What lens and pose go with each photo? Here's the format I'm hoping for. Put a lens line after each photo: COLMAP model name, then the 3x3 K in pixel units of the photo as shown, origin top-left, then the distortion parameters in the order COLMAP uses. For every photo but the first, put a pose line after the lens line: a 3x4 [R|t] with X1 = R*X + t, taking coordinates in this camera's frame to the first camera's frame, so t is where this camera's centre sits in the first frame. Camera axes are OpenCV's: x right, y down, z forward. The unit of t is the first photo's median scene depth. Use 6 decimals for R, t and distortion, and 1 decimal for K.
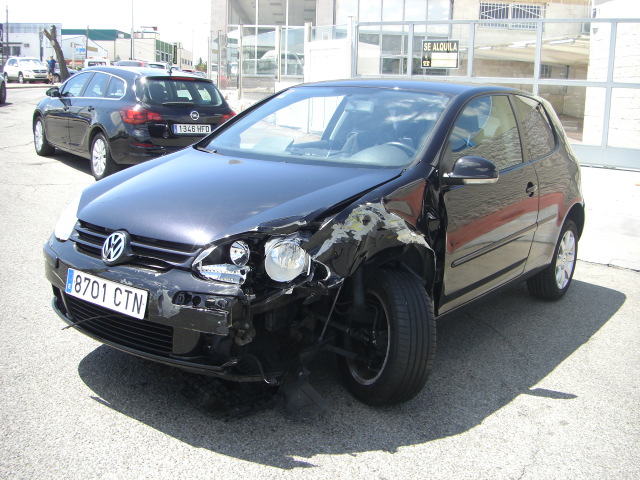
lens RADIAL K [[725.6, 0, 320.0], [0, 725.6, 240.0], [0, 0, 1]] dist [-0.224244, 0.271719]
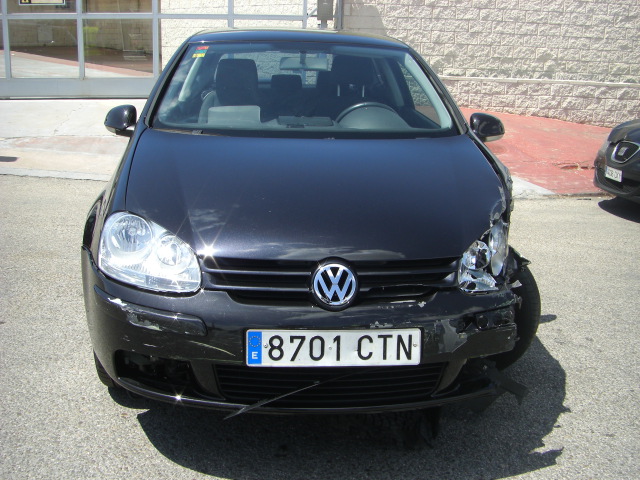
lens RADIAL K [[723.2, 0, 320.4], [0, 723.2, 221.9], [0, 0, 1]] dist [-0.191218, 0.098458]
pose [[0.752539, -0.181895, 0.632930, -0.753833], [0.133435, 0.983278, 0.123929, -0.145339], [-0.644888, -0.008807, 0.764226, 0.448953]]
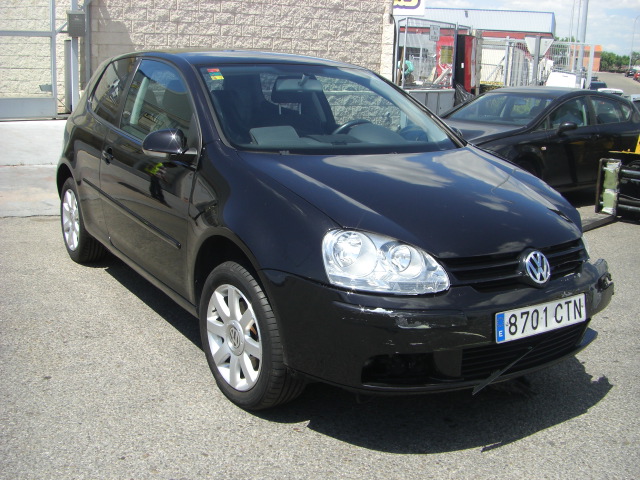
lens RADIAL K [[723.2, 0, 320.4], [0, 723.2, 221.9], [0, 0, 1]] dist [-0.191218, 0.098458]
pose [[0.355268, -0.226790, 0.906836, -1.207207], [0.158167, 0.970718, 0.180801, -0.257271], [-0.921286, 0.079199, 0.380736, 0.905233]]
